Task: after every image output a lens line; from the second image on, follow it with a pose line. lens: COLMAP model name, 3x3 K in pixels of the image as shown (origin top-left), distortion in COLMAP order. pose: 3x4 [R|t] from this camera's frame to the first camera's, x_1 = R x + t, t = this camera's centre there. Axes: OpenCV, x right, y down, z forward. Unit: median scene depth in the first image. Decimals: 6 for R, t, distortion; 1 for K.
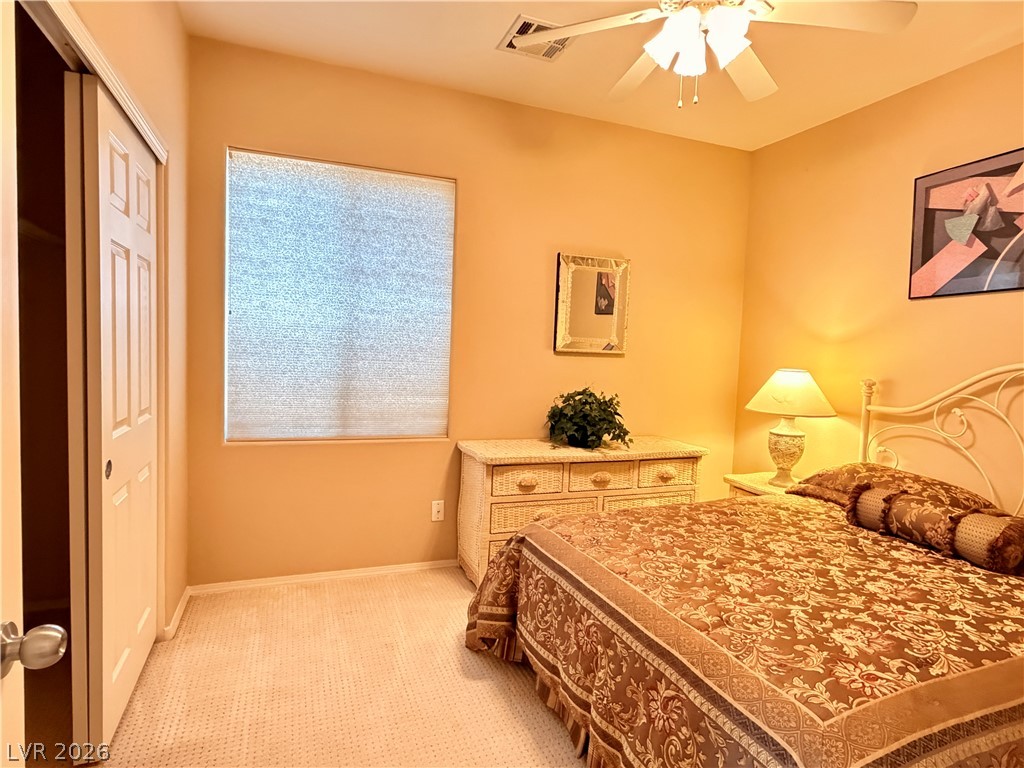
lens RADIAL K [[564.4, 0, 509.4], [0, 564.4, 381.7], [0, 0, 1]] dist [-0.003662, 0.000210]
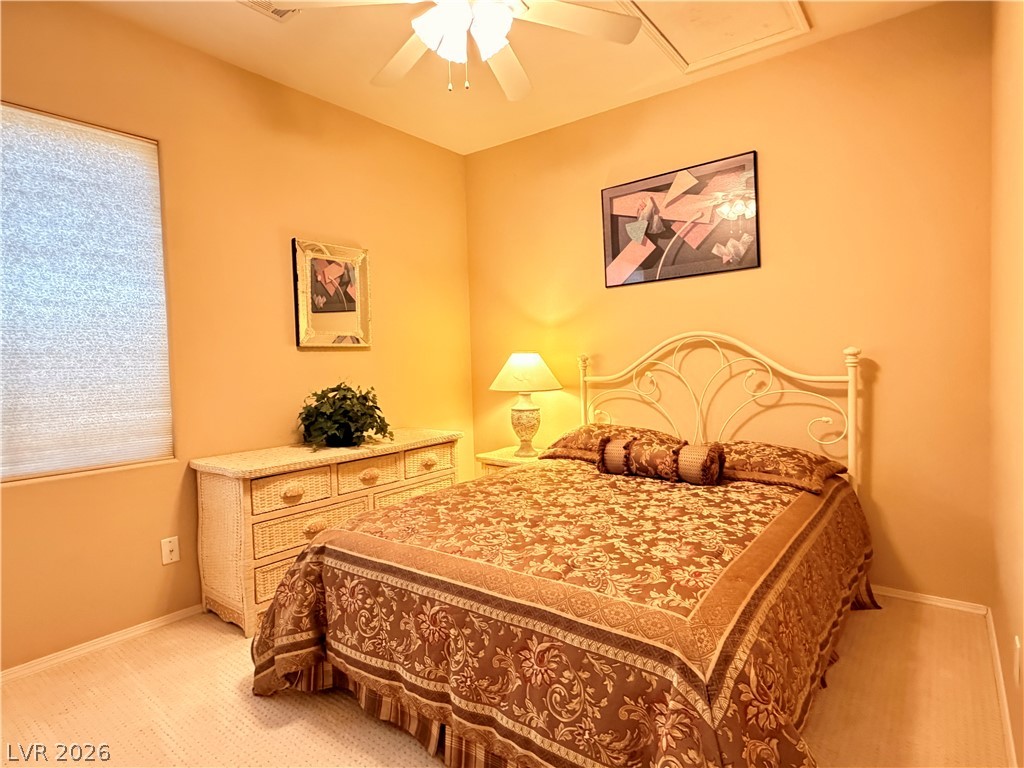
lens RADIAL K [[564.4, 0, 509.4], [0, 564.4, 381.7], [0, 0, 1]] dist [-0.003662, 0.000210]
pose [[0.854021, -0.081181, 0.513865, -0.159623], [0.087644, 0.996083, 0.011701, 0.033568], [-0.512802, 0.035044, 0.857791, 0.081304]]
